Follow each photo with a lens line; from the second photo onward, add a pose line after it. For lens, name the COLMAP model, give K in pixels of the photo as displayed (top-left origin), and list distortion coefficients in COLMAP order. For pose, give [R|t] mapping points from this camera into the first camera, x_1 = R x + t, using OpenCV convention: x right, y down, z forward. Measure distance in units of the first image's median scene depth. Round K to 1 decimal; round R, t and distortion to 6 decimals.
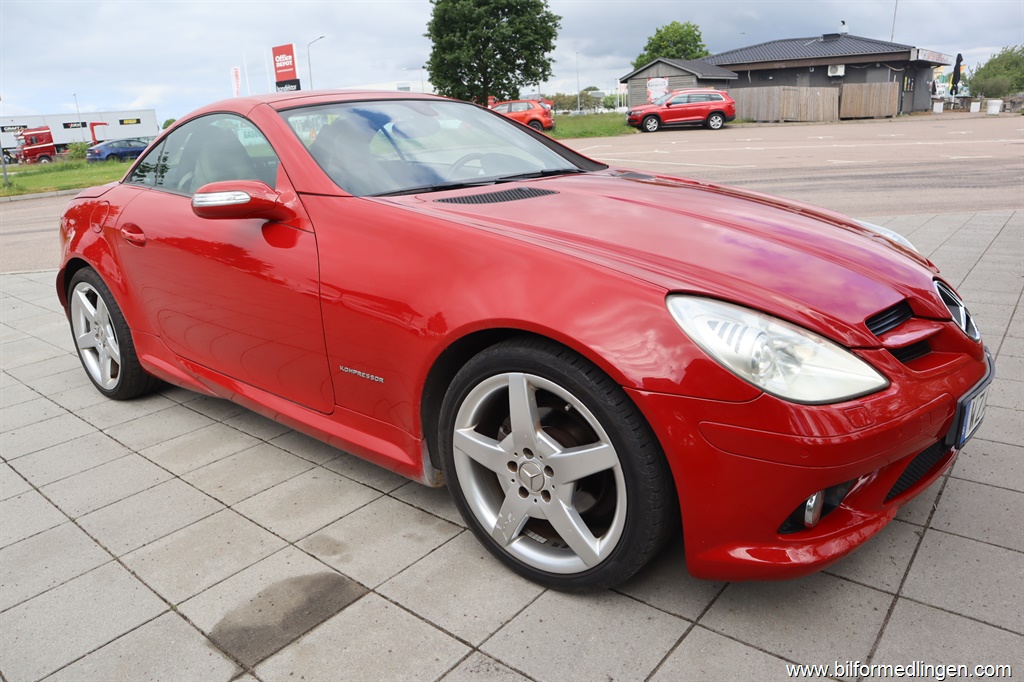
lens RADIAL K [[710.0, 0, 514.9], [0, 710.0, 342.2], [0, 0, 1]] dist [-0.130266, 0.082167]
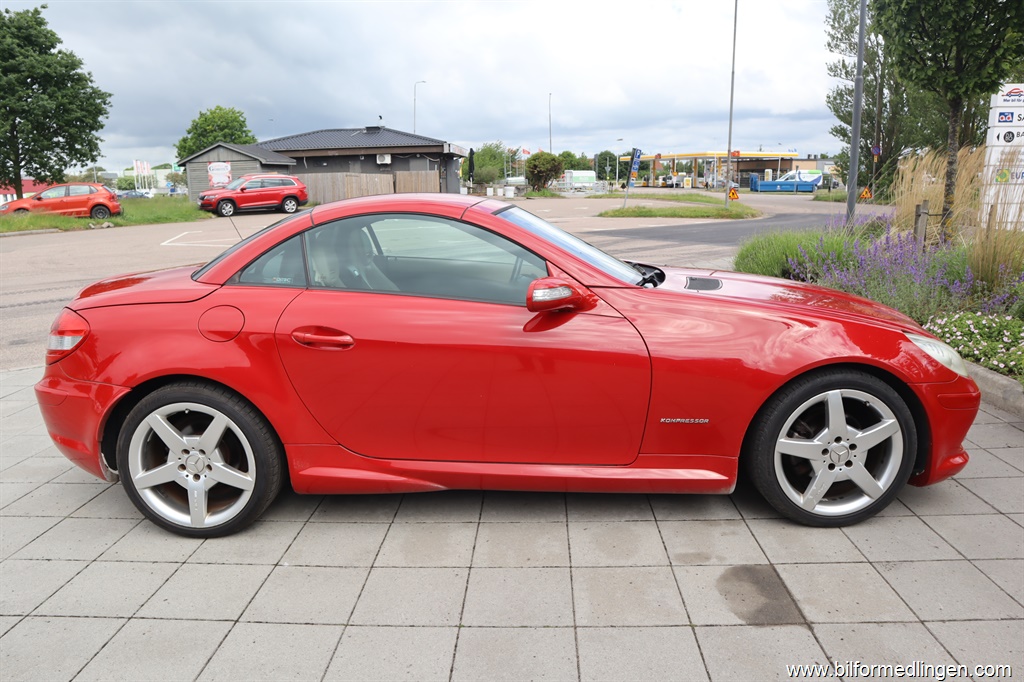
lens RADIAL K [[712.1, 0, 508.5], [0, 712.1, 340.9], [0, 0, 1]] dist [-0.138019, 0.093266]
pose [[0.799033, -0.091232, 0.594326, -0.560971], [0.157870, 0.985577, -0.060955, -0.032978], [-0.580193, 0.142531, 0.801911, 0.051522]]
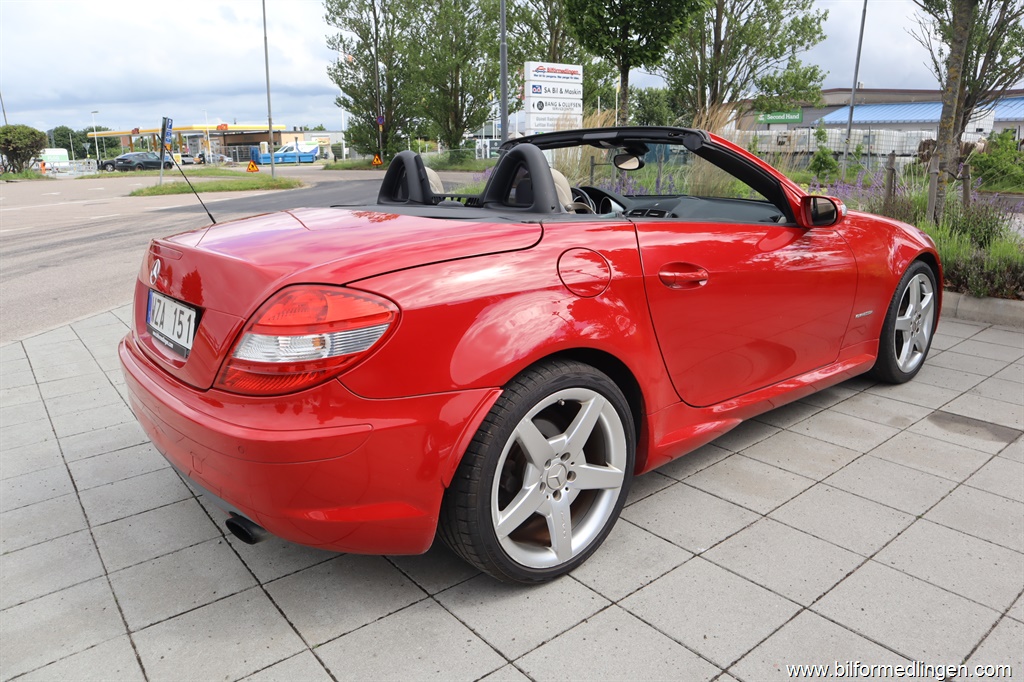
lens RADIAL K [[710.9, 0, 512.0], [0, 710.9, 341.0], [0, 0, 1]] dist [-0.136176, 0.088889]
pose [[0.216946, -0.208413, 0.953676, -0.836168], [0.300350, 0.943803, 0.137930, -0.155013], [-0.928829, 0.256514, 0.267352, 0.599019]]
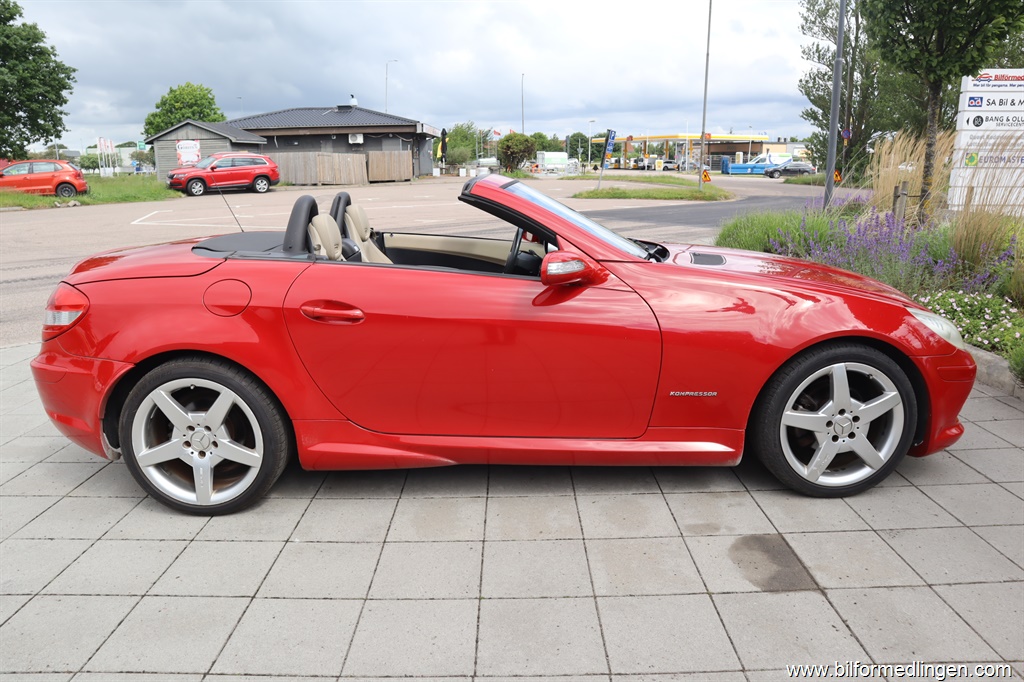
lens RADIAL K [[712.1, 0, 508.5], [0, 712.1, 340.9], [0, 0, 1]] dist [-0.138019, 0.093266]
pose [[0.773956, -0.107857, 0.623986, -0.587789], [0.160905, 0.986542, -0.029053, -0.031802], [-0.612455, 0.122888, 0.780895, 0.073063]]
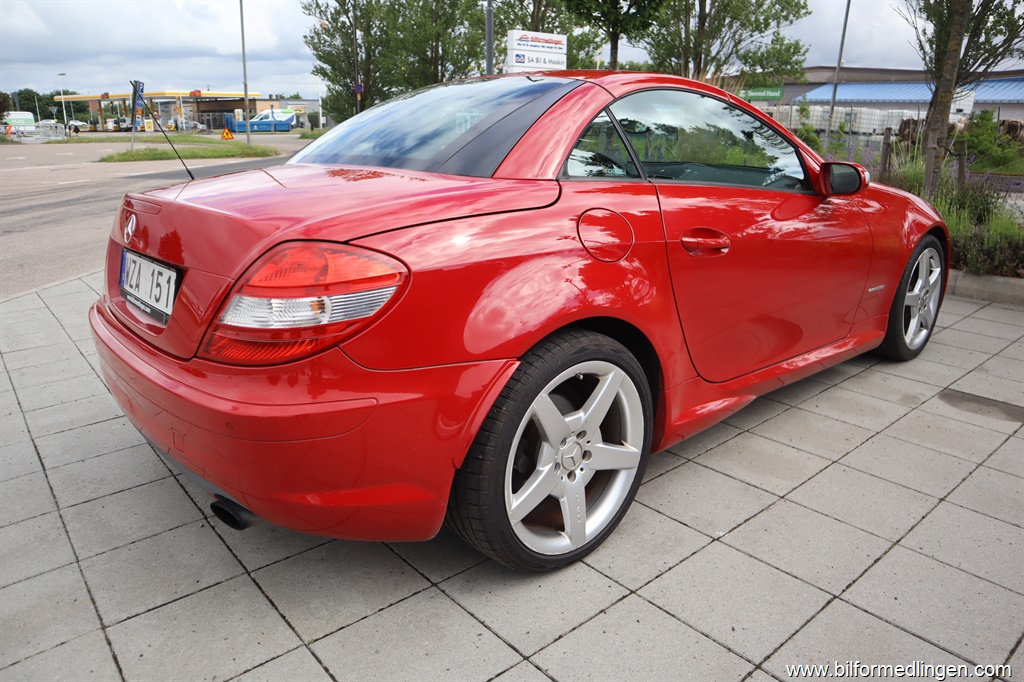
lens RADIAL K [[710.9, 0, 512.0], [0, 710.9, 341.0], [0, 0, 1]] dist [-0.136176, 0.088889]
pose [[0.187456, -0.241361, 0.952158, -0.806678], [0.285358, 0.940918, 0.182332, -0.152924], [-0.939910, 0.237527, 0.245255, 0.629009]]
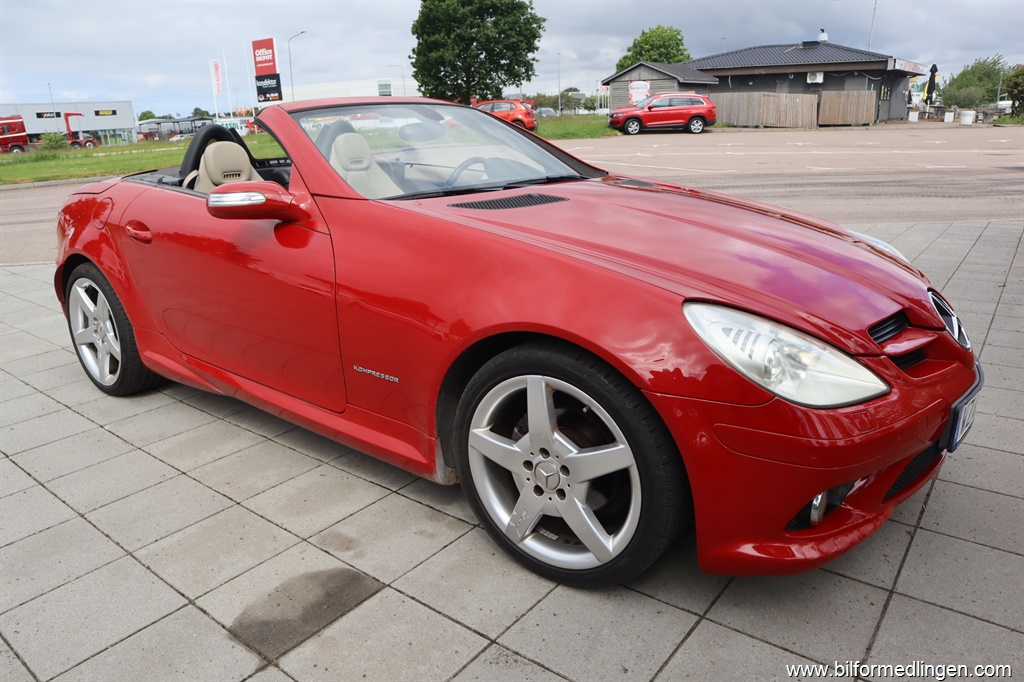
lens RADIAL K [[710.9, 0, 512.0], [0, 710.9, 341.0], [0, 0, 1]] dist [-0.136176, 0.088889]
pose [[0.999492, 0.013493, 0.028859, -0.022730], [-0.013464, 0.999909, -0.001197, -0.001782], [-0.028873, 0.000808, 0.999583, -0.012710]]
